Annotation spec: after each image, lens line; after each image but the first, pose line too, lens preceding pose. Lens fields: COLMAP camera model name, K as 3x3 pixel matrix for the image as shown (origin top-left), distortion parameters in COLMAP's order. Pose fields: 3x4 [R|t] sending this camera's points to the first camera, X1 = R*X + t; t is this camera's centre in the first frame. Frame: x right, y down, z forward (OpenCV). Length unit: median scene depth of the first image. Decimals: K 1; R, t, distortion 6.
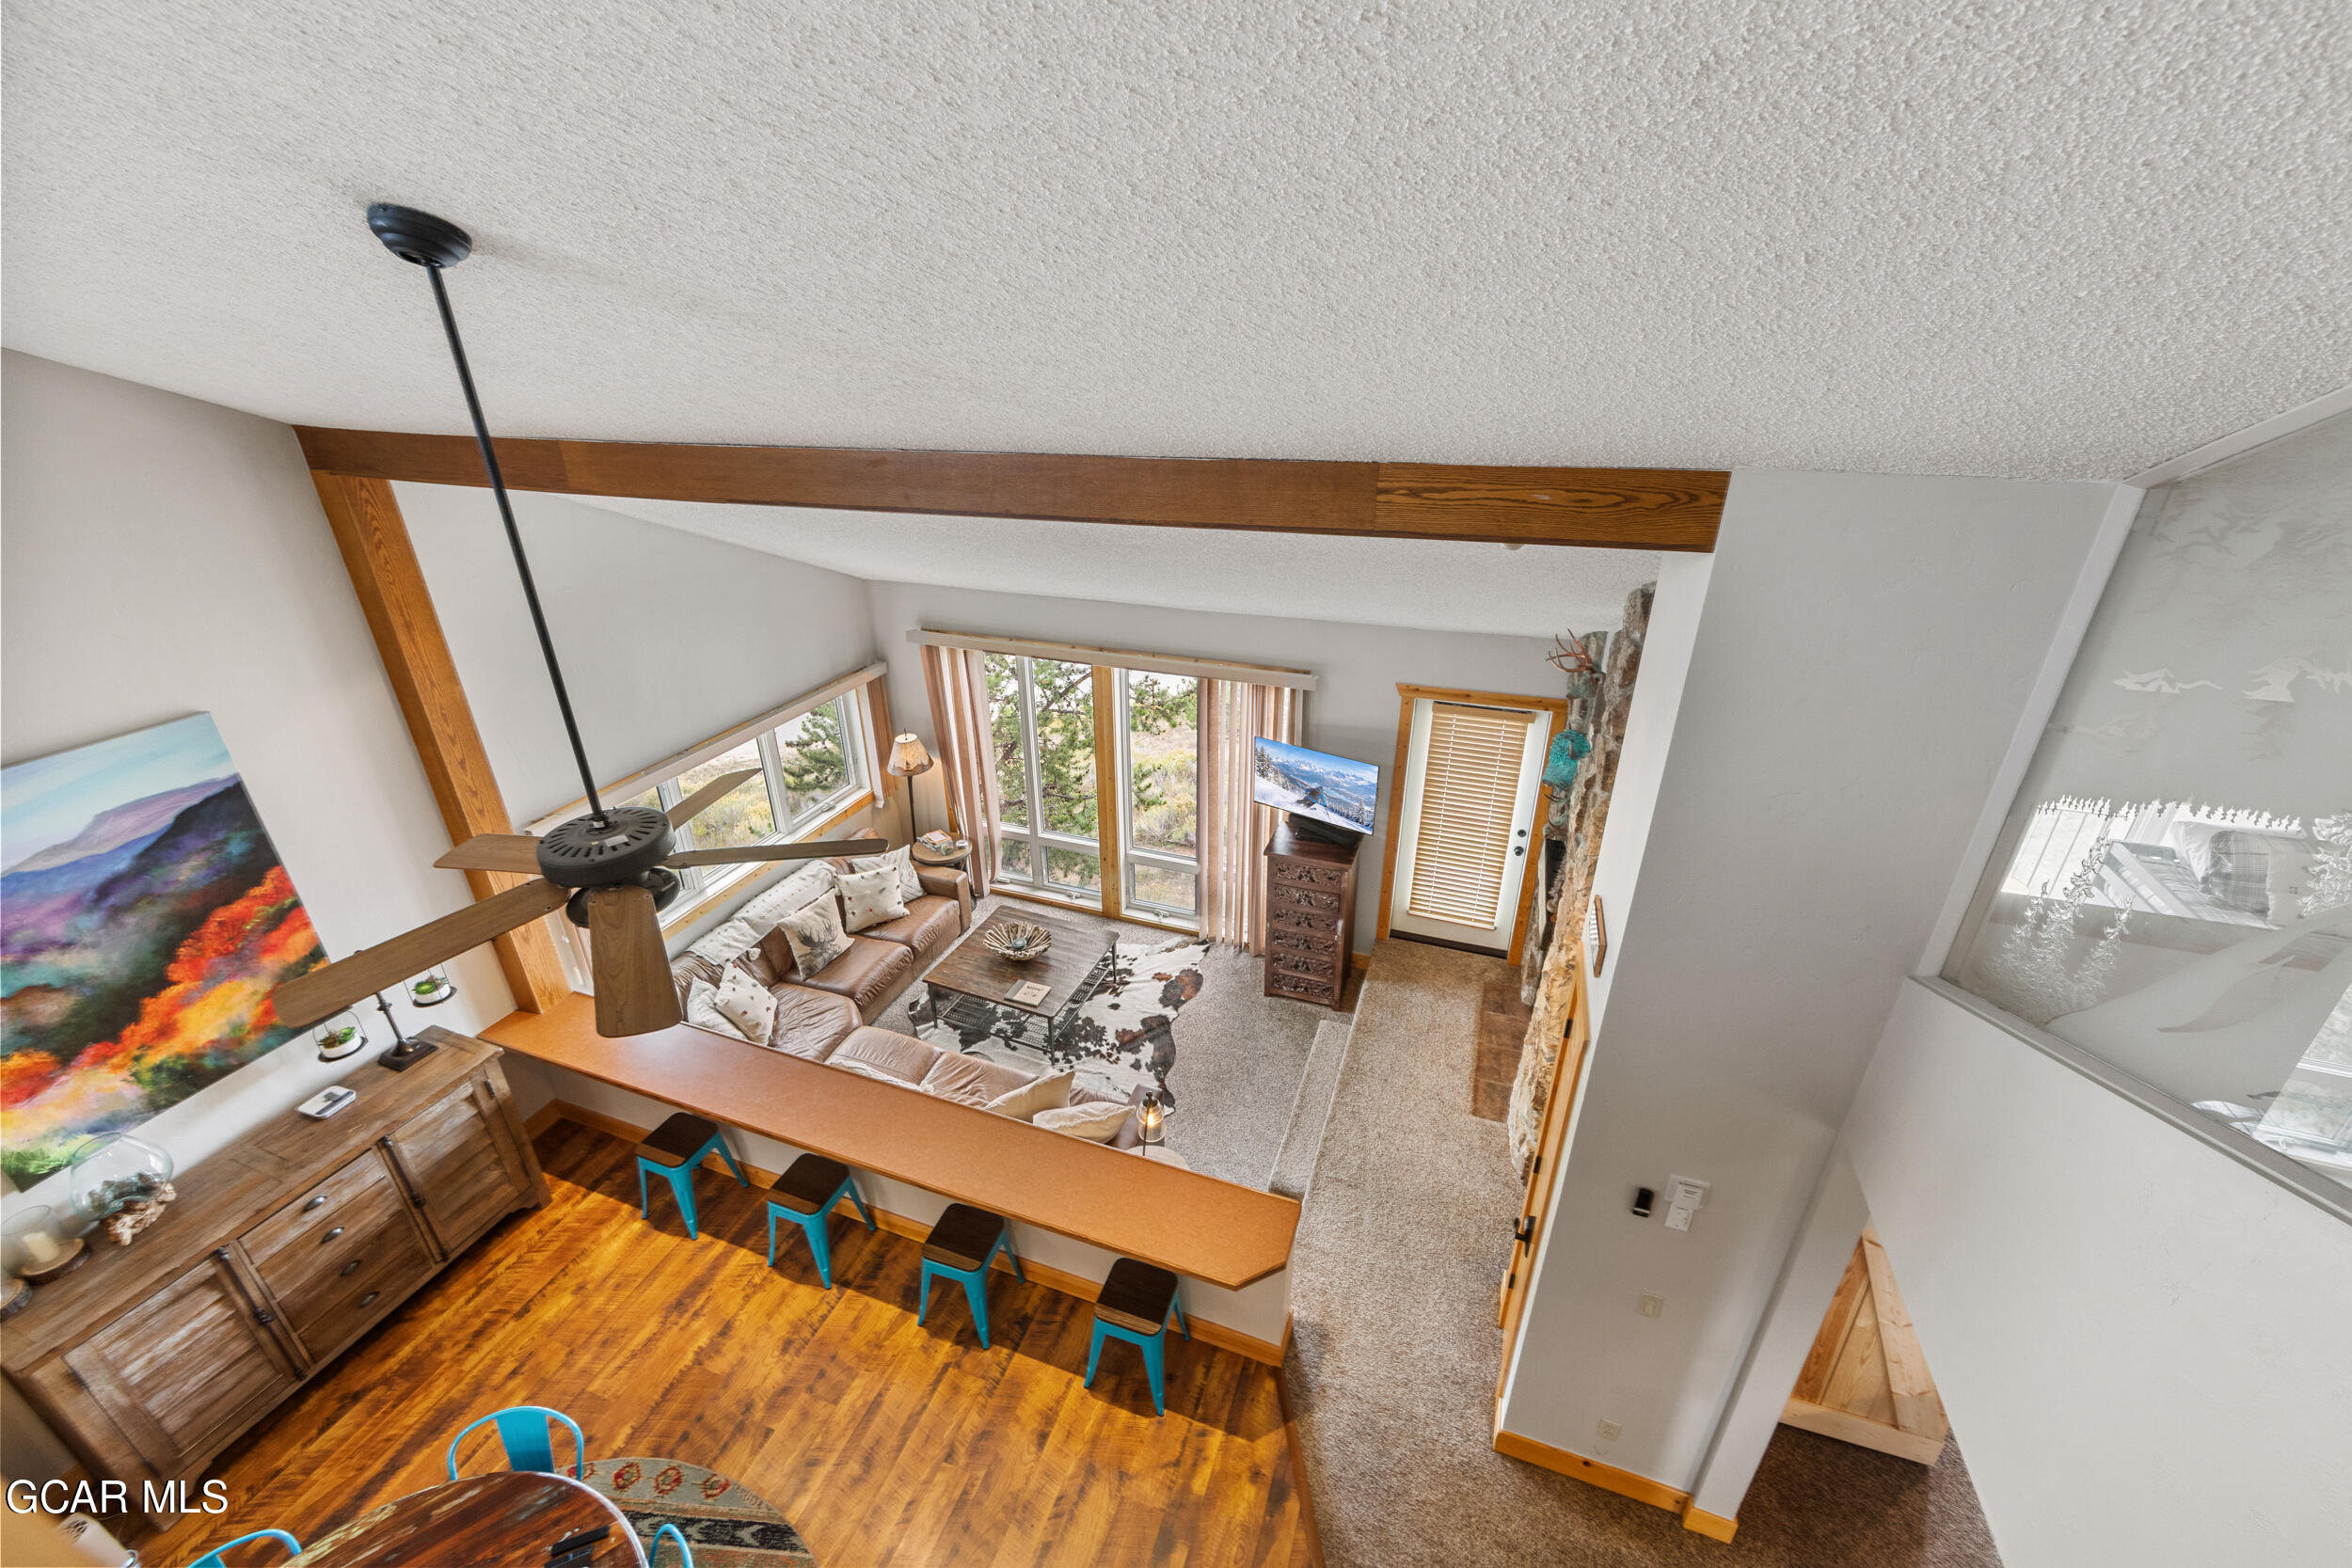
lens RADIAL K [[927.5, 0, 1173.0], [0, 927.5, 775.8], [0, 0, 1]] dist [-0.000942, -0.001207]
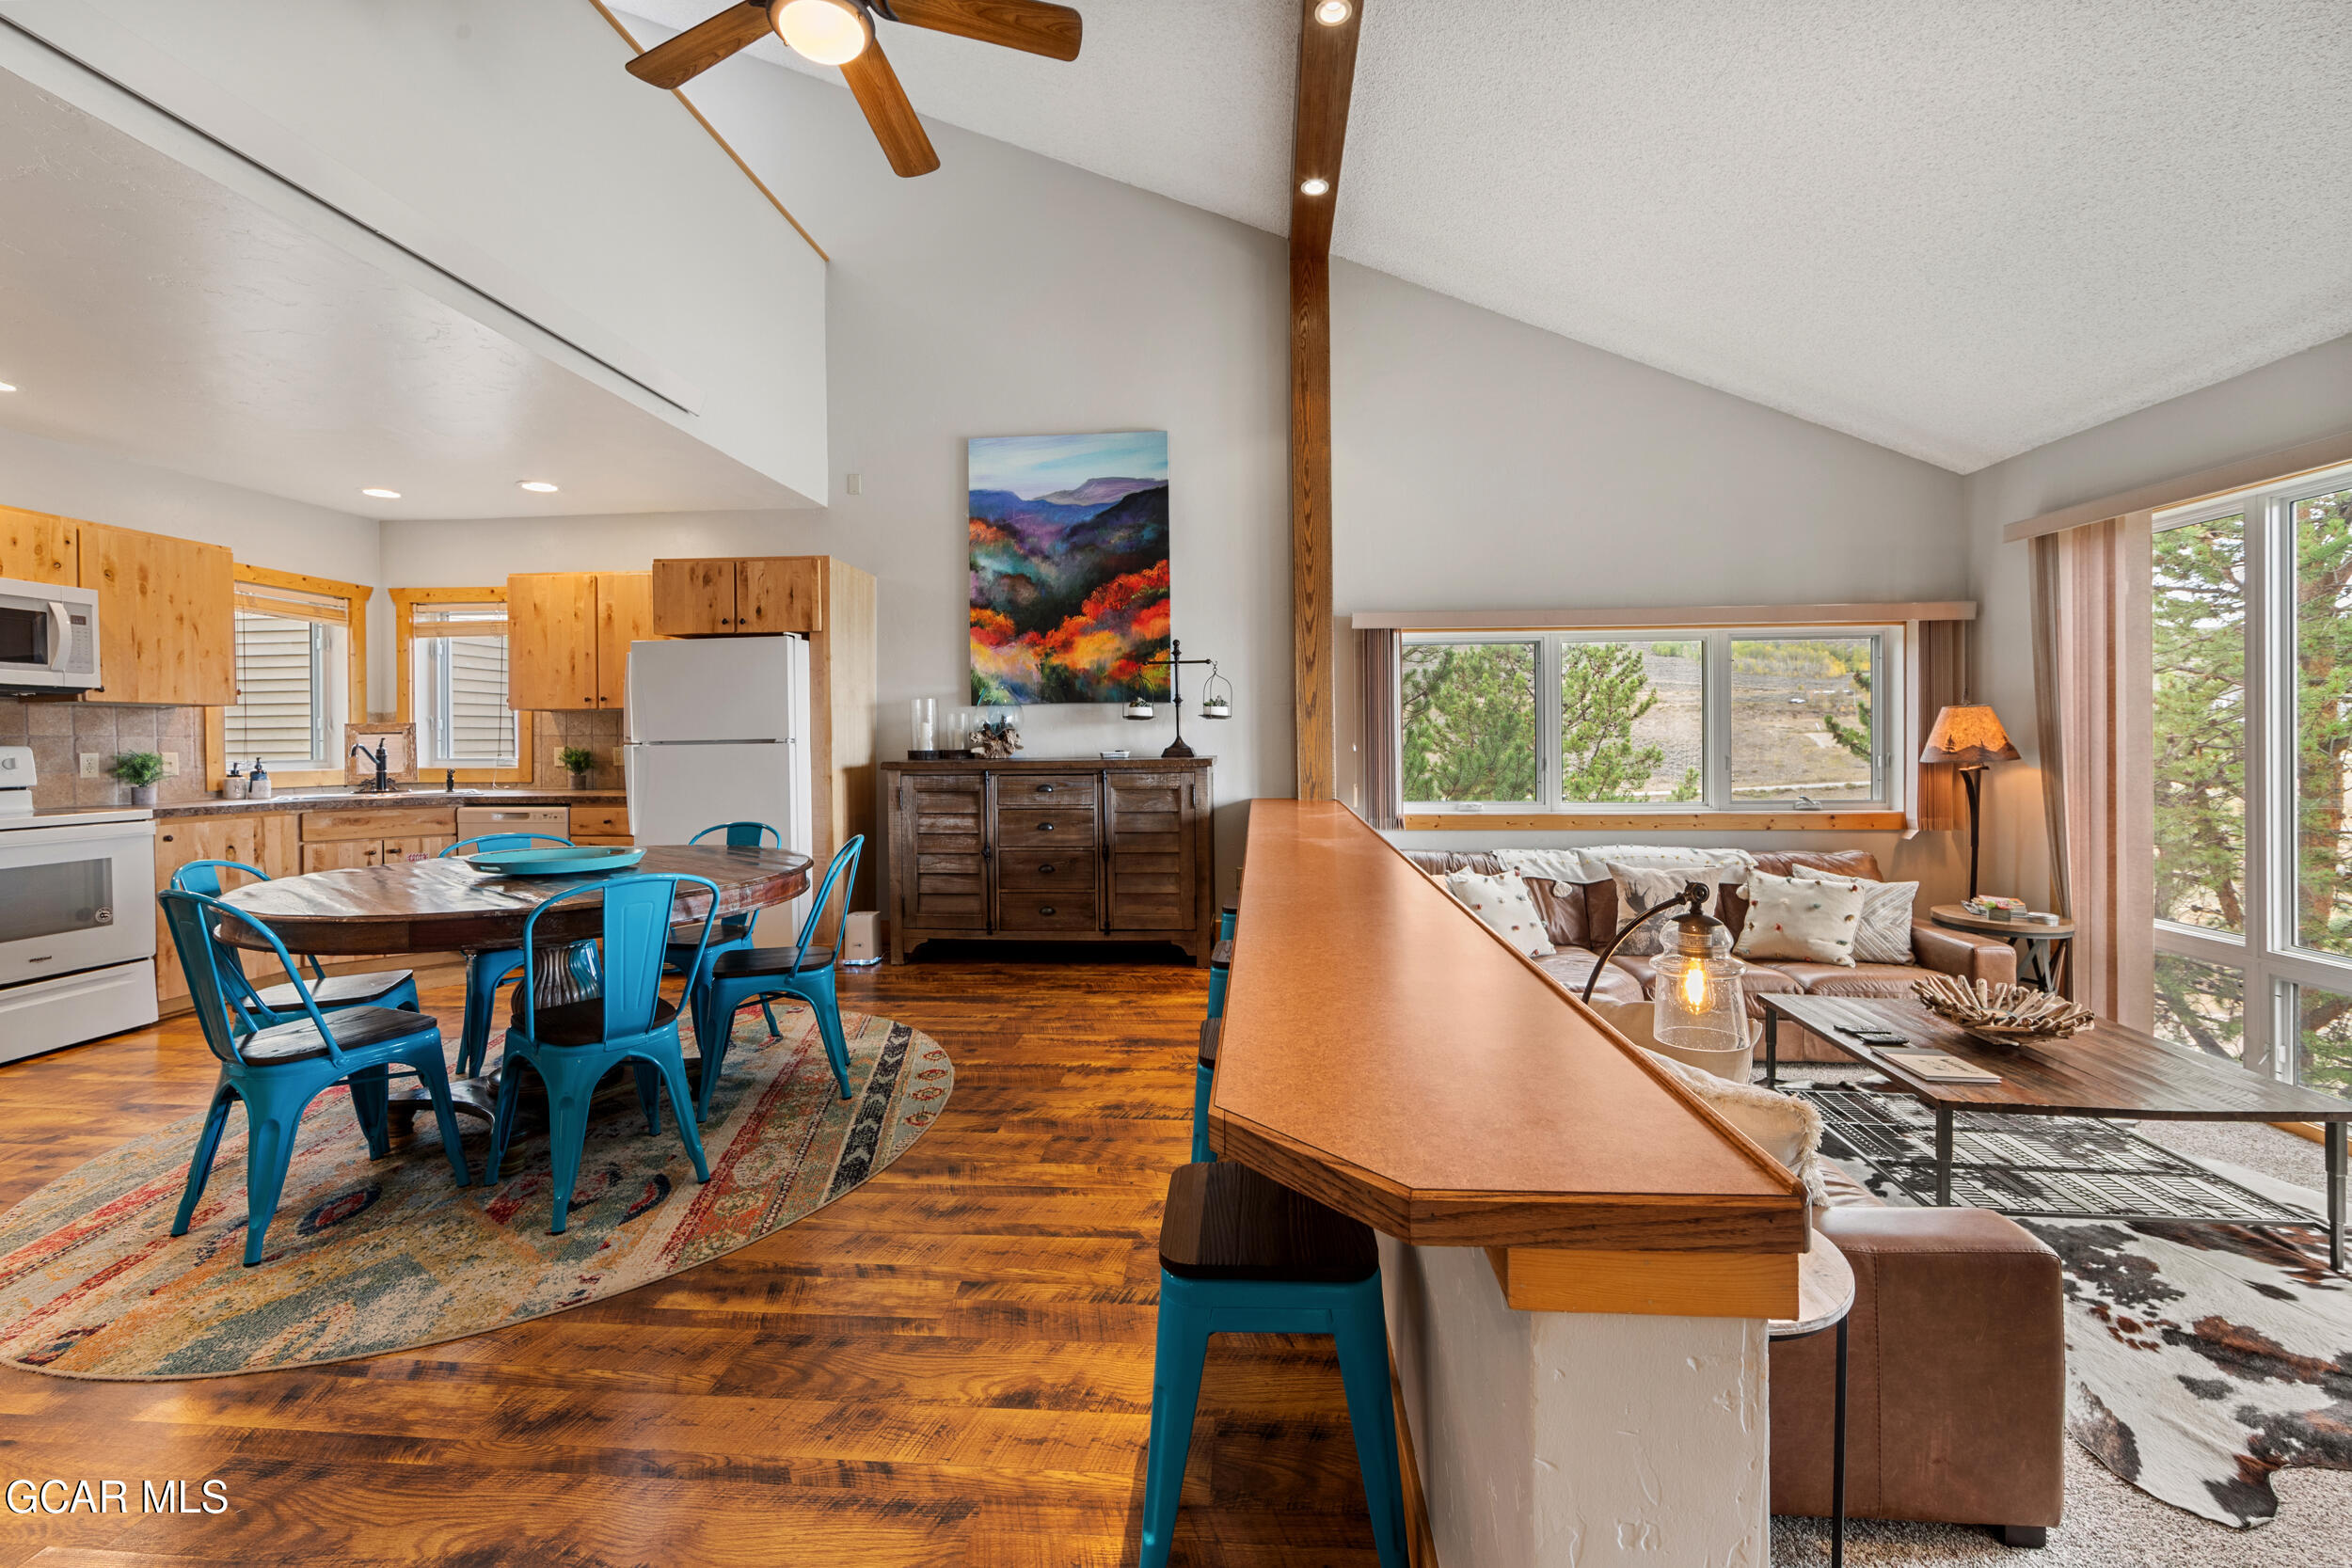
lens RADIAL K [[927.5, 0, 1187.1], [0, 927.5, 747.8], [0, 0, 1]] dist [-0.000942, -0.001207]
pose [[0.269597, 0.014366, -0.962866, 0.262787], [-0.401827, 0.910356, -0.098926, 0.437592], [0.875130, 0.413575, 0.251202, 0.798804]]
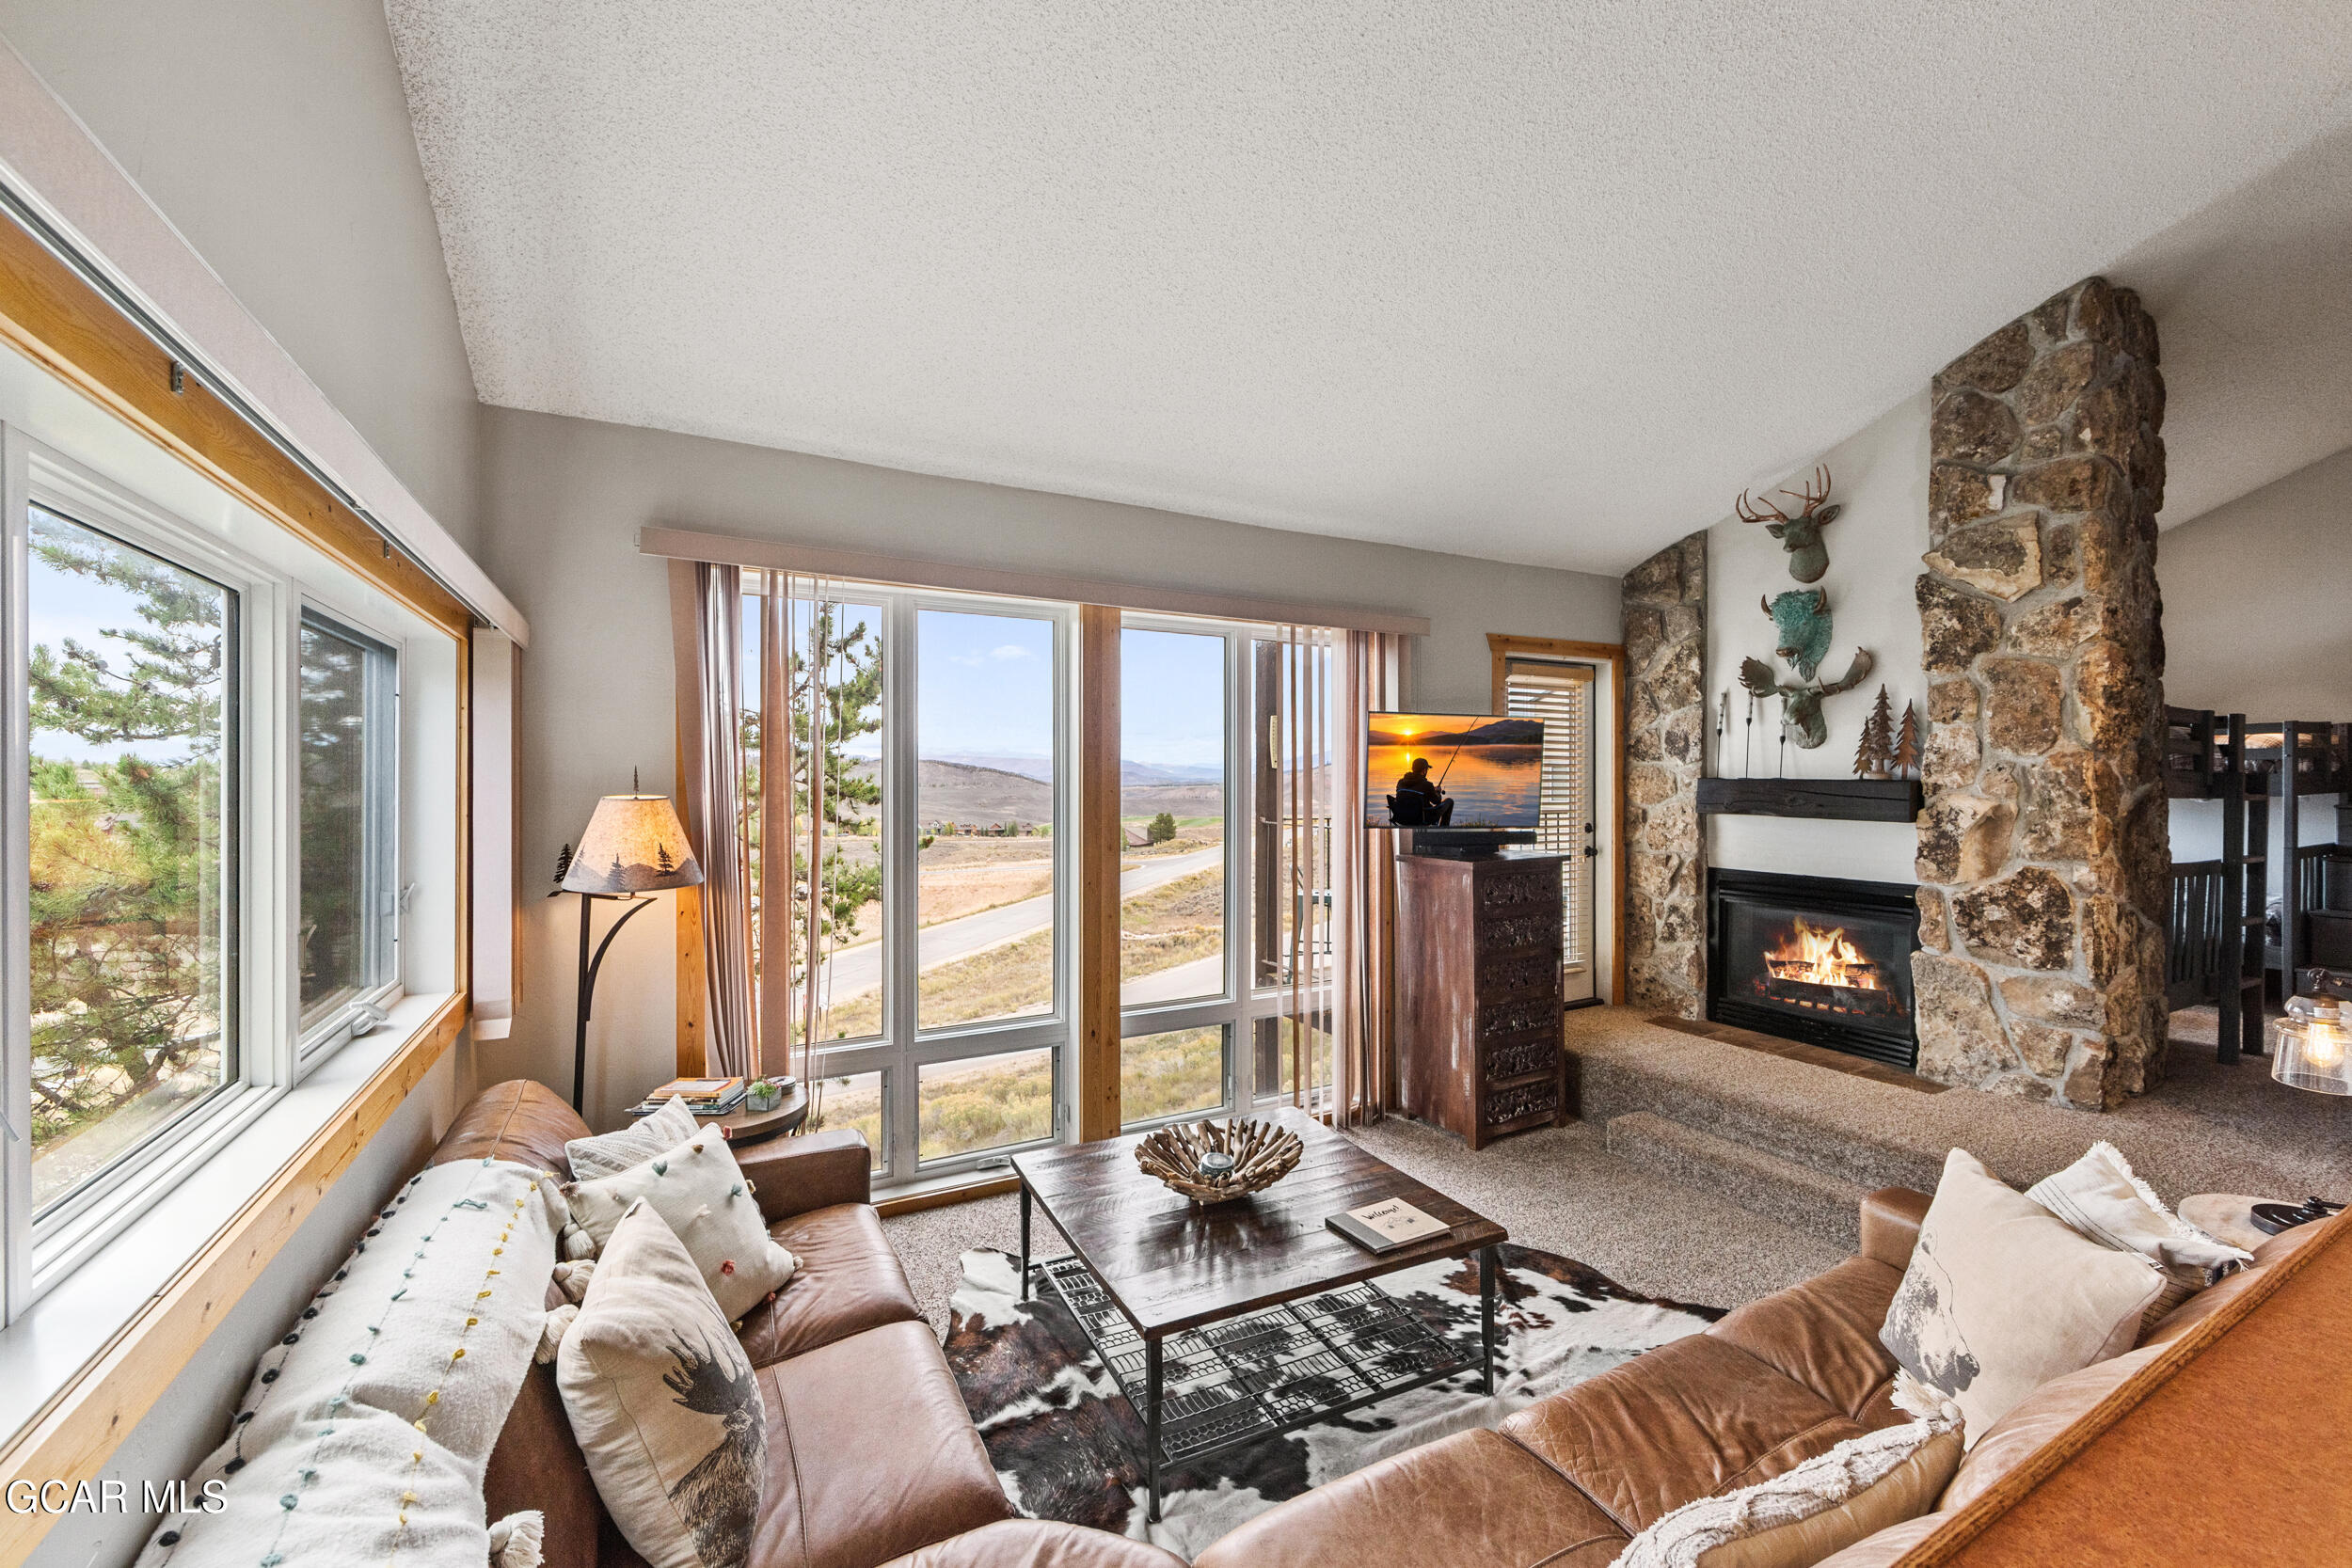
lens RADIAL K [[927.5, 0, 1174.4], [0, 927.5, 778.6], [0, 0, 1]] dist [-0.000942, -0.001207]
pose [[0.661832, 0.009061, 0.749597, -0.780877], [0.314094, 0.904574, -0.288253, 0.231162], [-0.680678, 0.426219, 0.595830, 1.162941]]
